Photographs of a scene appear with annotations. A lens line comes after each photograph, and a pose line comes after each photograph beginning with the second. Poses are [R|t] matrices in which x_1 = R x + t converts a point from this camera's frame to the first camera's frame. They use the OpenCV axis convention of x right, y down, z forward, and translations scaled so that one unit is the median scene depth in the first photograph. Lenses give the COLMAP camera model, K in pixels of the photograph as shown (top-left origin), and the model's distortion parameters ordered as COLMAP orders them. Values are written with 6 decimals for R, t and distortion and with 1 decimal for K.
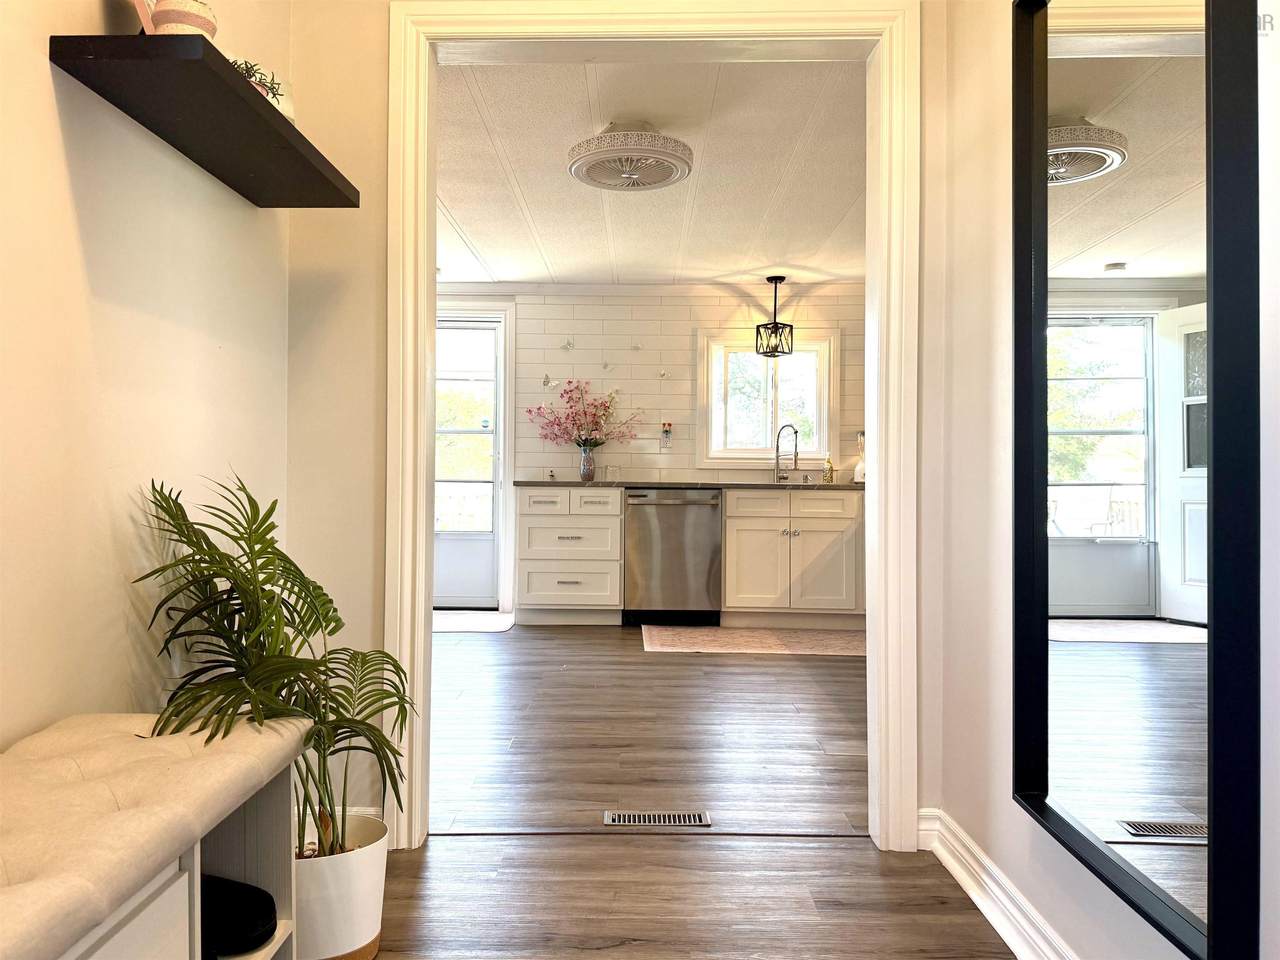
lens RADIAL K [[886.8, 0, 640.0], [0, 886.8, 480.0], [0, 0, 1]] dist [0.099914, -0.157459]
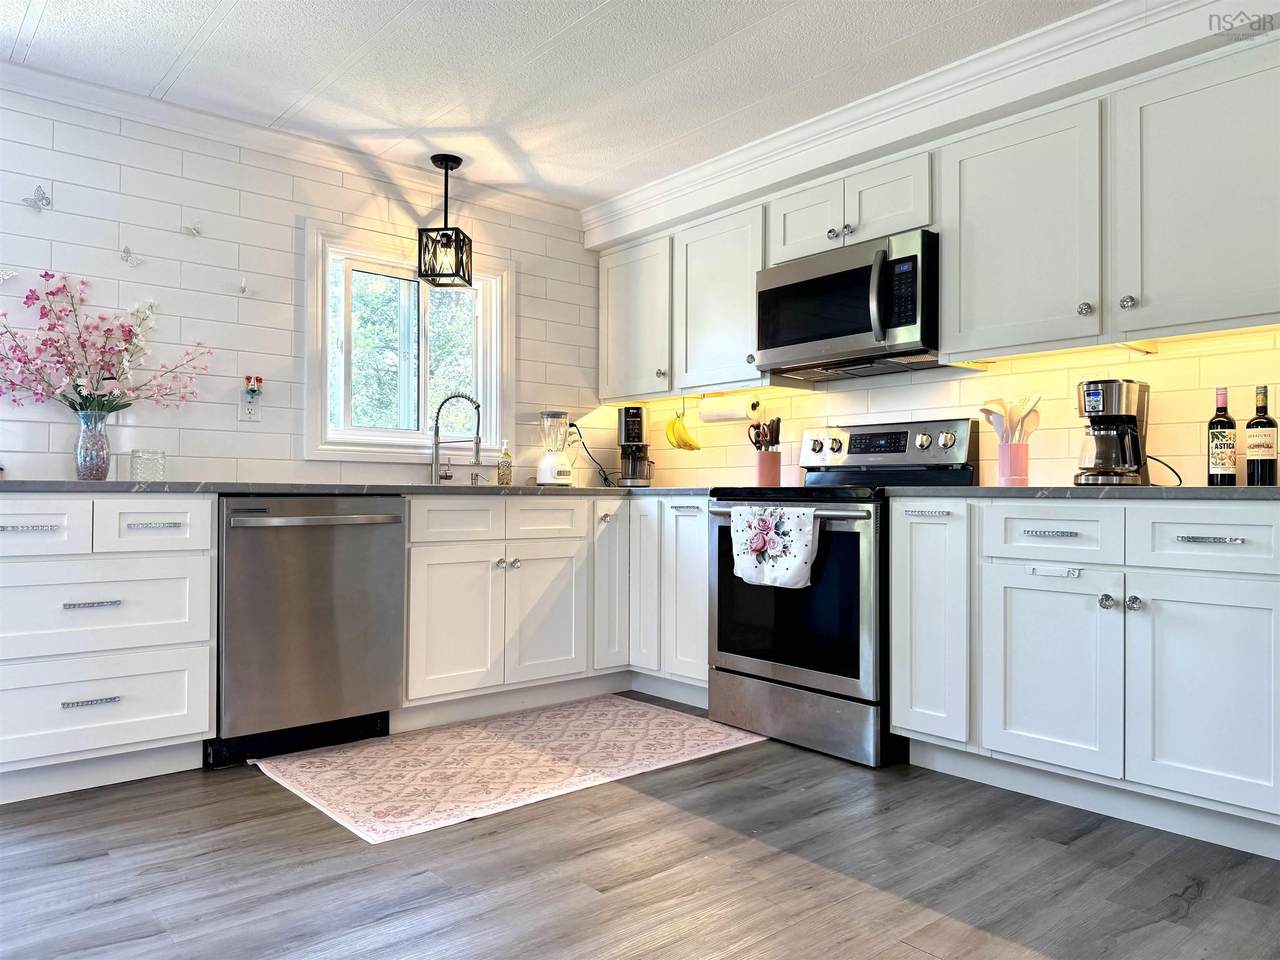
lens RADIAL K [[886.8, 0, 640.0], [0, 886.8, 480.0], [0, 0, 1]] dist [0.099914, -0.157459]
pose [[0.748485, 0.004743, 0.663135, -0.162905], [-0.008428, 0.999962, 0.002360, -0.002804], [-0.663099, -0.007355, 0.748496, 0.423580]]
